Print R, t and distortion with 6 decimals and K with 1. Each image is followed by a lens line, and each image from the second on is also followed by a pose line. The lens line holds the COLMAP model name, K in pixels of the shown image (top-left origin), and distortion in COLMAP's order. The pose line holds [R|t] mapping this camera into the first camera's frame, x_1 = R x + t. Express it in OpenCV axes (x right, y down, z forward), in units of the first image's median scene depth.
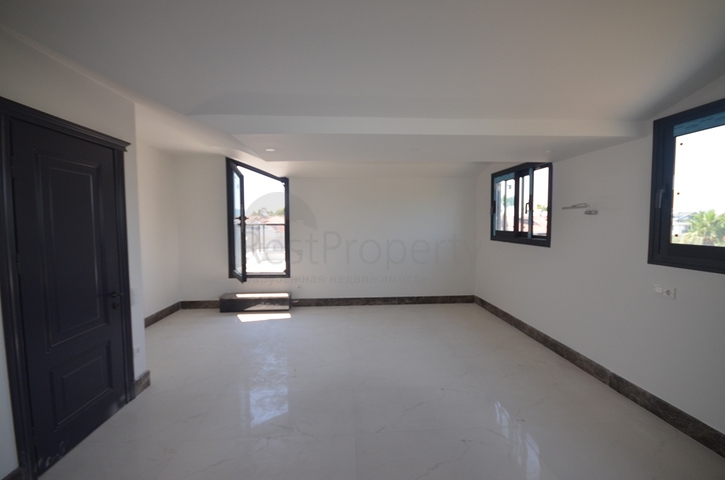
lens RADIAL K [[318.1, 0, 360.4], [0, 318.1, 238.8], [0, 0, 1]] dist [-0.000715, -0.000542]
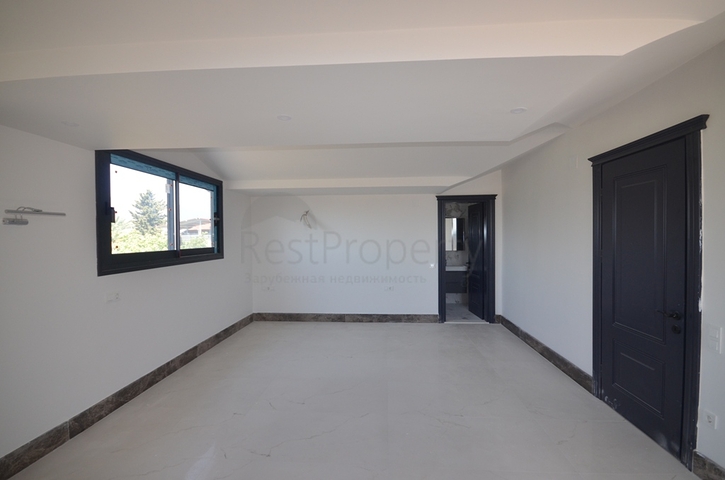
lens RADIAL K [[318.1, 0, 360.4], [0, 318.1, 238.8], [0, 0, 1]] dist [-0.000715, -0.000542]
pose [[-0.990748, 0.010747, 0.135285, -0.037944], [0.019623, 0.997729, 0.064442, -0.049124], [-0.134285, 0.066500, -0.988709, 0.998703]]
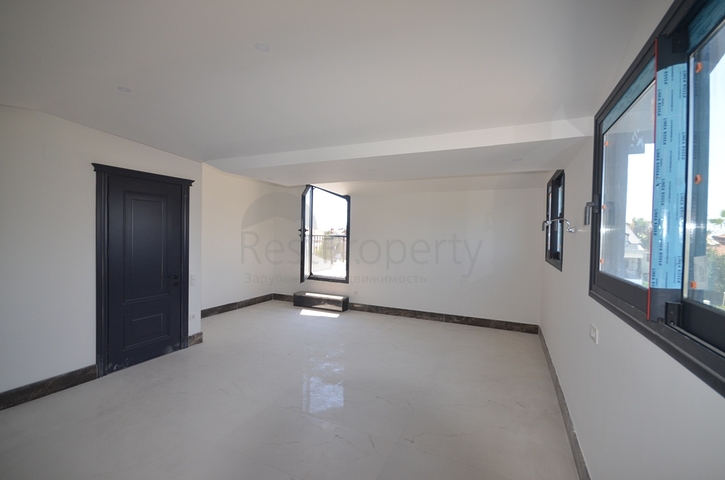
lens RADIAL K [[324.7, 0, 362.5], [0, 324.7, 240.0], [0, 0, 1]] dist [-0.000224, 0.049876]
pose [[0.874848, 0.029697, -0.483486, 0.425074], [-0.047640, 0.998555, -0.024869, -0.006002], [0.482049, 0.044790, 0.874999, 0.009251]]
